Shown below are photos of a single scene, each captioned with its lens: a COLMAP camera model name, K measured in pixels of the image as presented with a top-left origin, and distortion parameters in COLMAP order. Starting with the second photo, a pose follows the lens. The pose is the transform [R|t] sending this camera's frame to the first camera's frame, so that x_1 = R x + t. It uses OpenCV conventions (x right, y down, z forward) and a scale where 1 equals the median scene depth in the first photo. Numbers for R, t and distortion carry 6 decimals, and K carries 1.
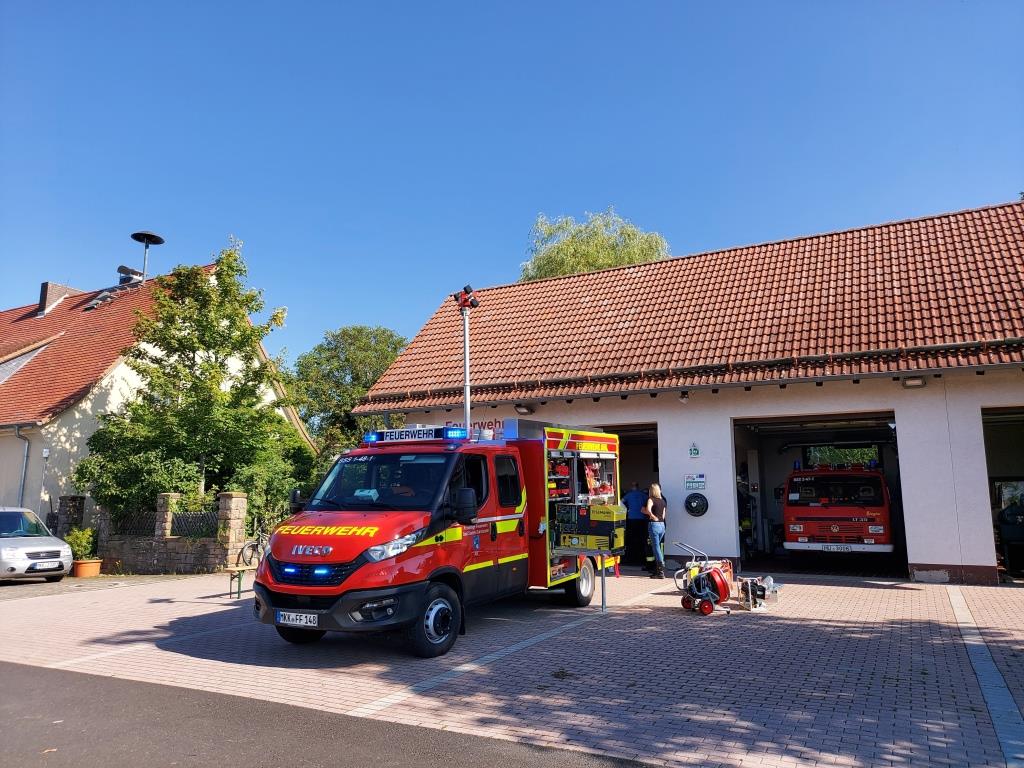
lens RADIAL K [[745.1, 0, 510.3], [0, 745.1, 390.3], [0, 0, 1]] dist [0.071800, -0.078433]
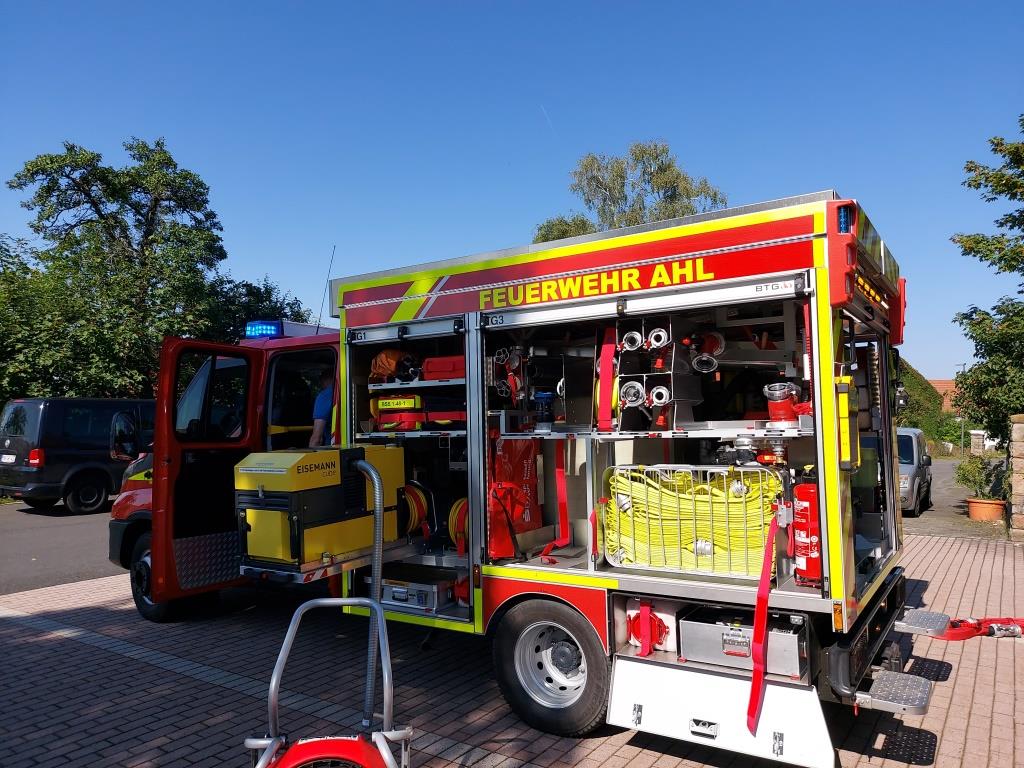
lens RADIAL K [[749.7, 0, 510.0], [0, 749.7, 386.8], [0, 0, 1]] dist [0.068237, -0.058185]
pose [[-0.102883, -0.032200, -0.994172, 0.522865], [0.133540, 0.989981, -0.045884, 0.154588], [0.985689, -0.137482, -0.097552, 1.166482]]
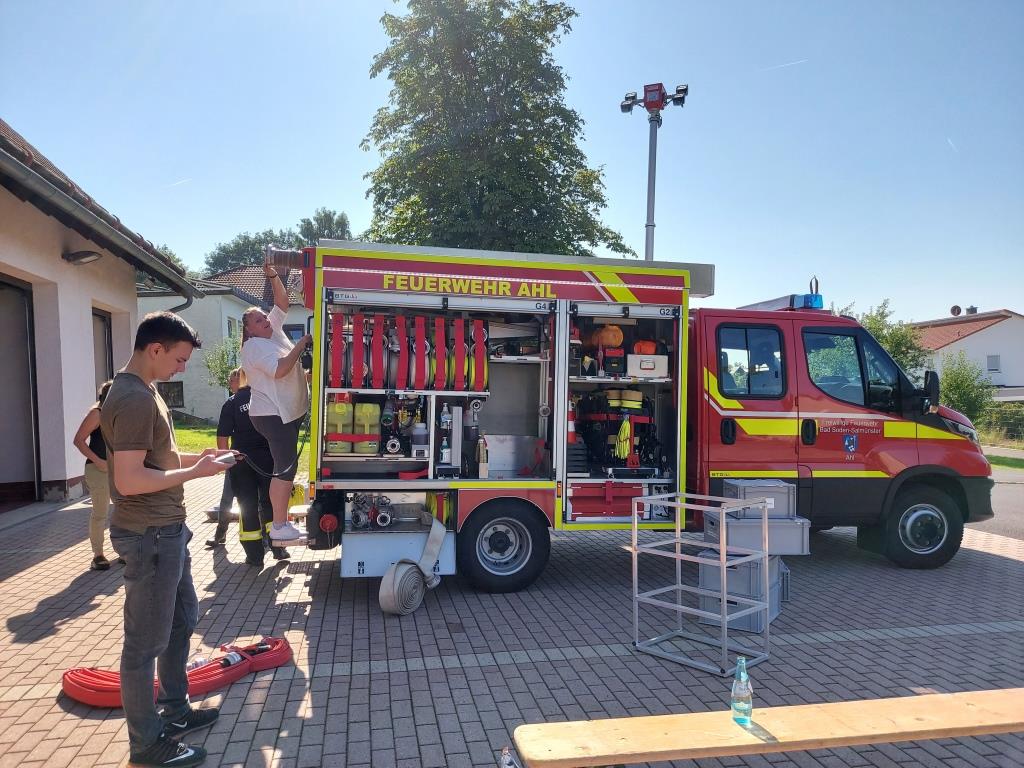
lens RADIAL K [[741.4, 0, 509.2], [0, 741.4, 390.8], [0, 0, 1]] dist [0.072200, -0.074950]
pose [[0.633148, 0.029248, -0.773478, 0.593807], [0.046123, 0.996085, 0.075420, 0.127445], [0.772655, -0.083427, 0.629320, 0.826989]]
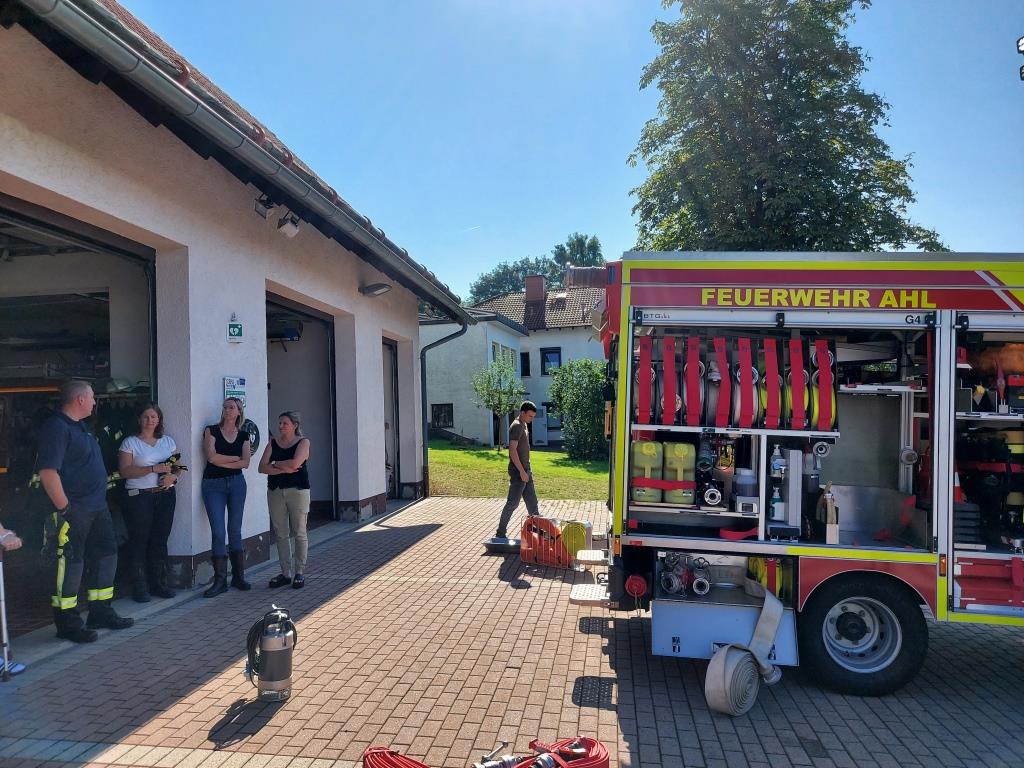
lens RADIAL K [[749.7, 0, 510.0], [0, 749.7, 386.8], [0, 0, 1]] dist [0.068237, -0.058185]
pose [[0.349116, 0.002073, -0.937077, 0.495872], [0.059715, 0.997916, 0.024455, 0.120723], [0.935175, -0.064495, 0.348264, 0.834564]]
